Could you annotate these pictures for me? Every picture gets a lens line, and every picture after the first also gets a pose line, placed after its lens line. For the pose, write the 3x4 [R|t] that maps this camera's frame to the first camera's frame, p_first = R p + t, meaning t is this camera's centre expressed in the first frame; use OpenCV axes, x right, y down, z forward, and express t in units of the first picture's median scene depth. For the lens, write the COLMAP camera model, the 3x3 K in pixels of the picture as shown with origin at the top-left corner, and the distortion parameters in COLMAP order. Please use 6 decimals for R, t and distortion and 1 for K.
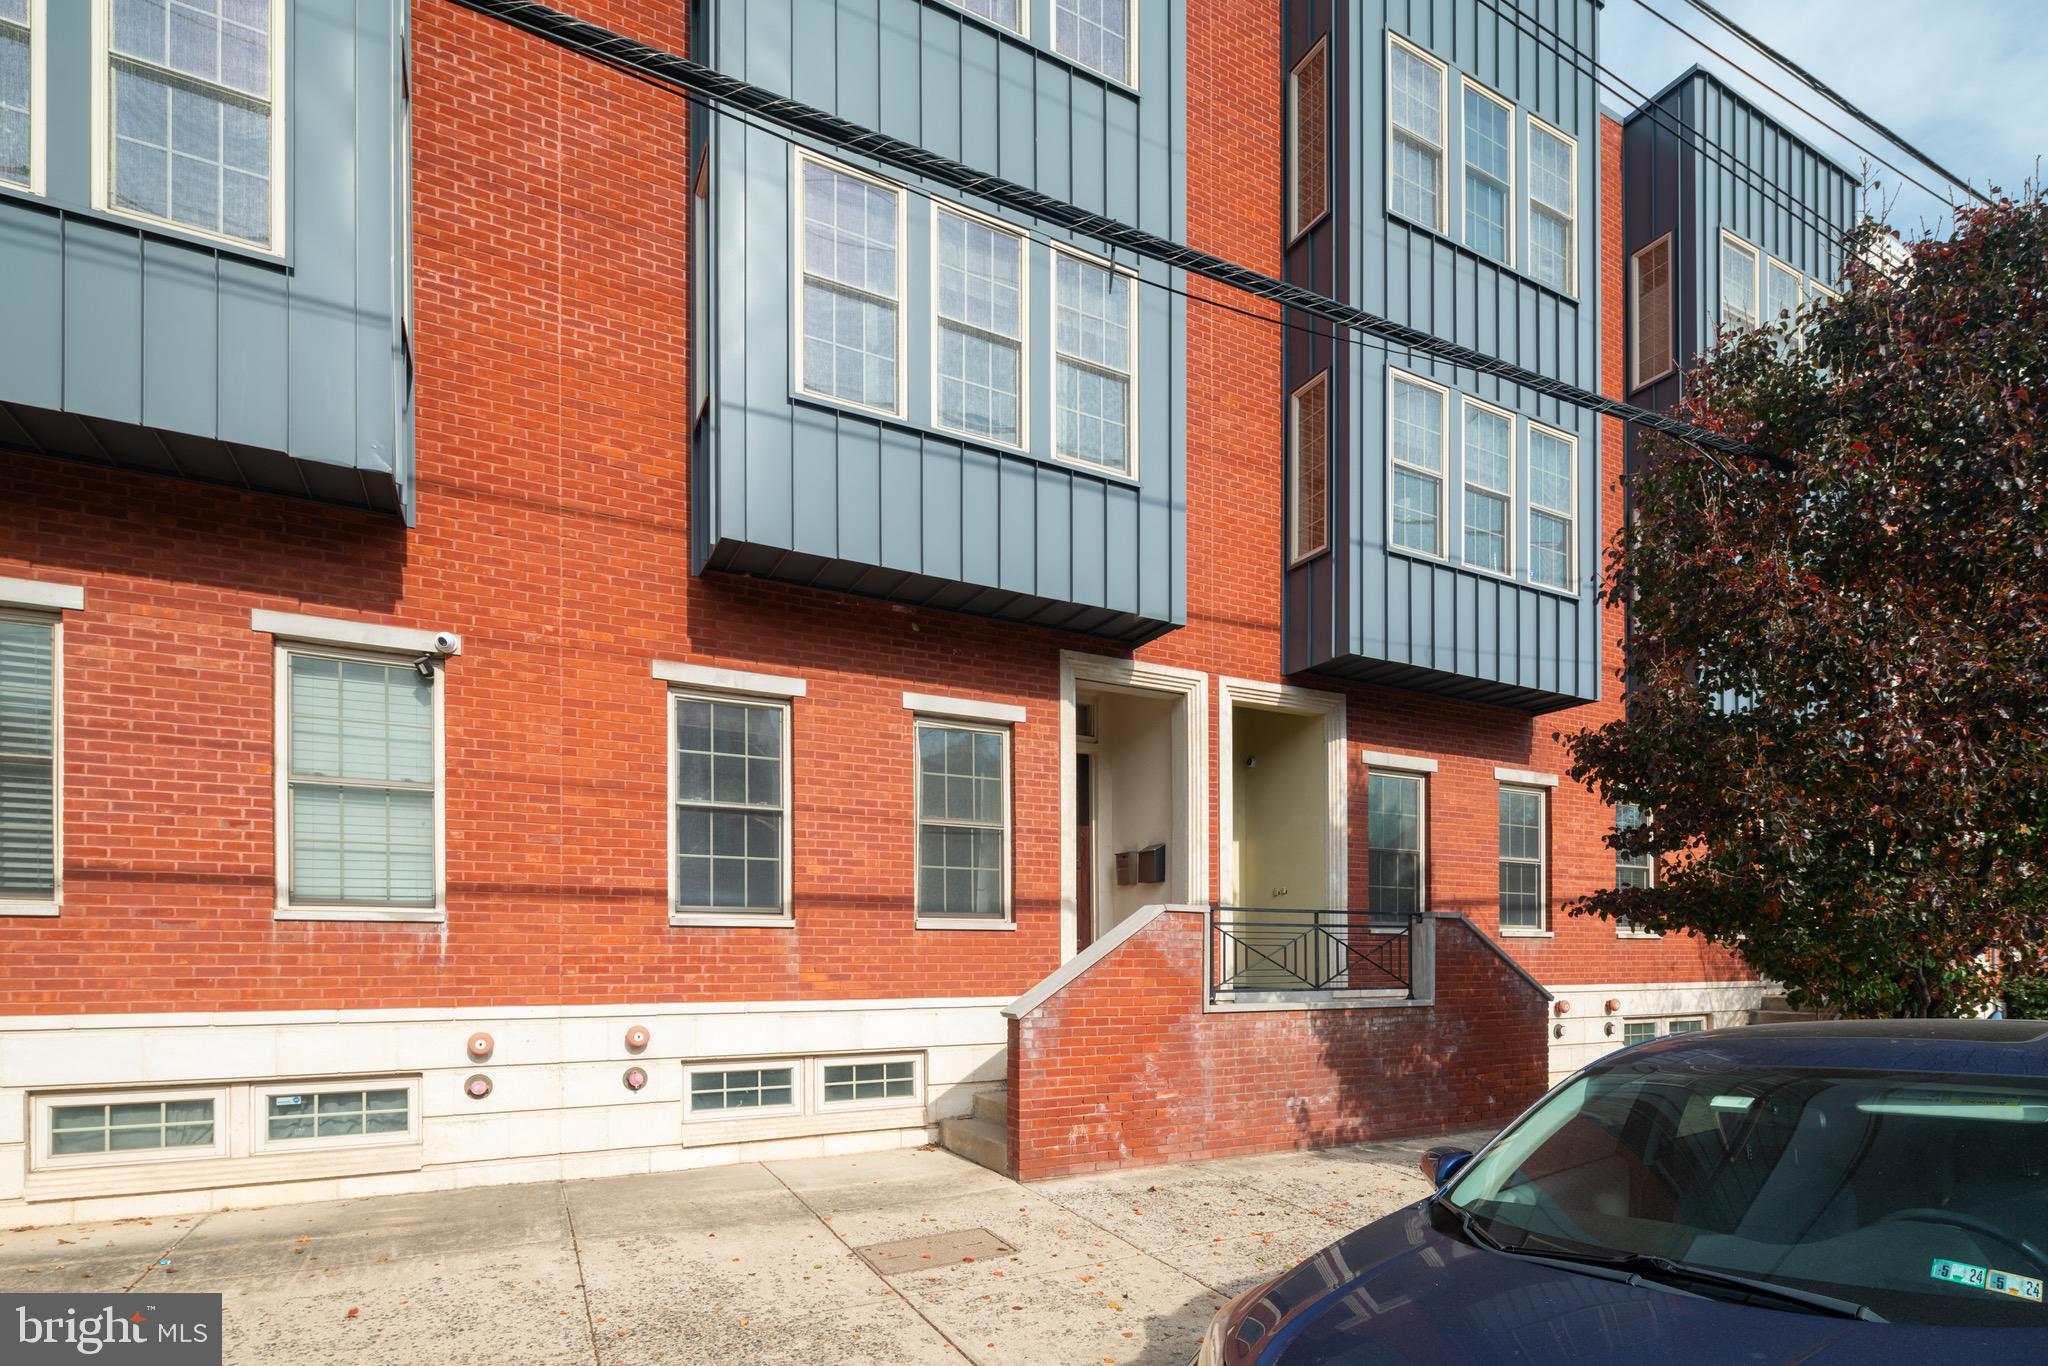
lens RADIAL K [[1050.2, 0, 1008.3], [0, 1050.2, 661.2], [0, 0, 1]] dist [-0.001538, -0.000179]
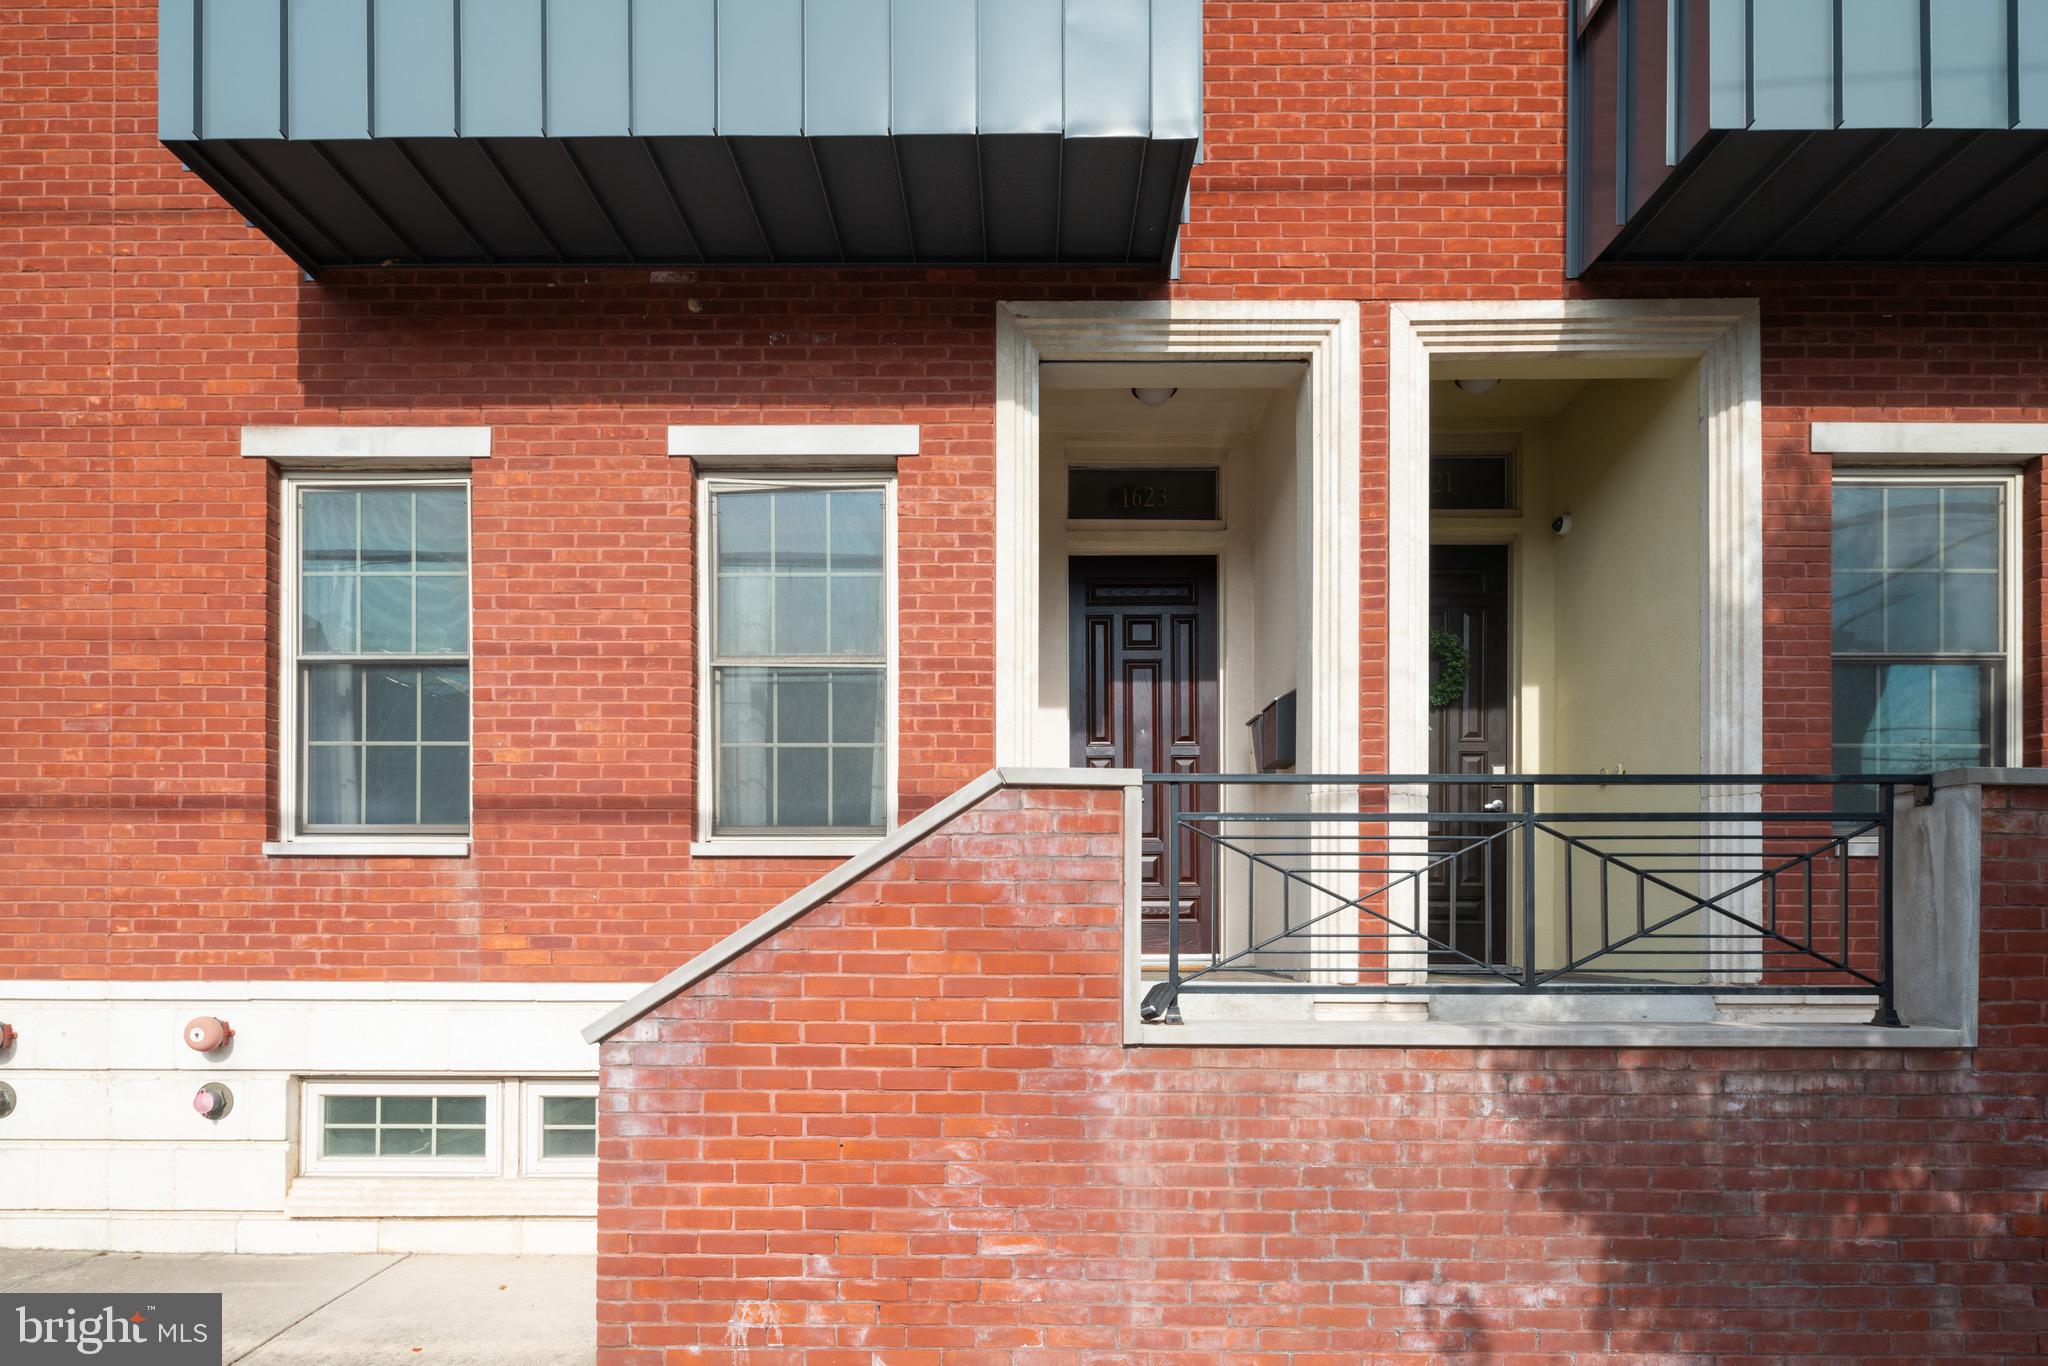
lens RADIAL K [[911.9, 0, 1201.0], [0, 911.9, 791.3], [0, 0, 1]] dist [0.000263, -0.001410]
pose [[0.888578, -0.065107, -0.454082, 0.369394], [0.121106, 0.988052, 0.095320, 0.219187], [0.442451, -0.139691, 0.885846, 0.741688]]
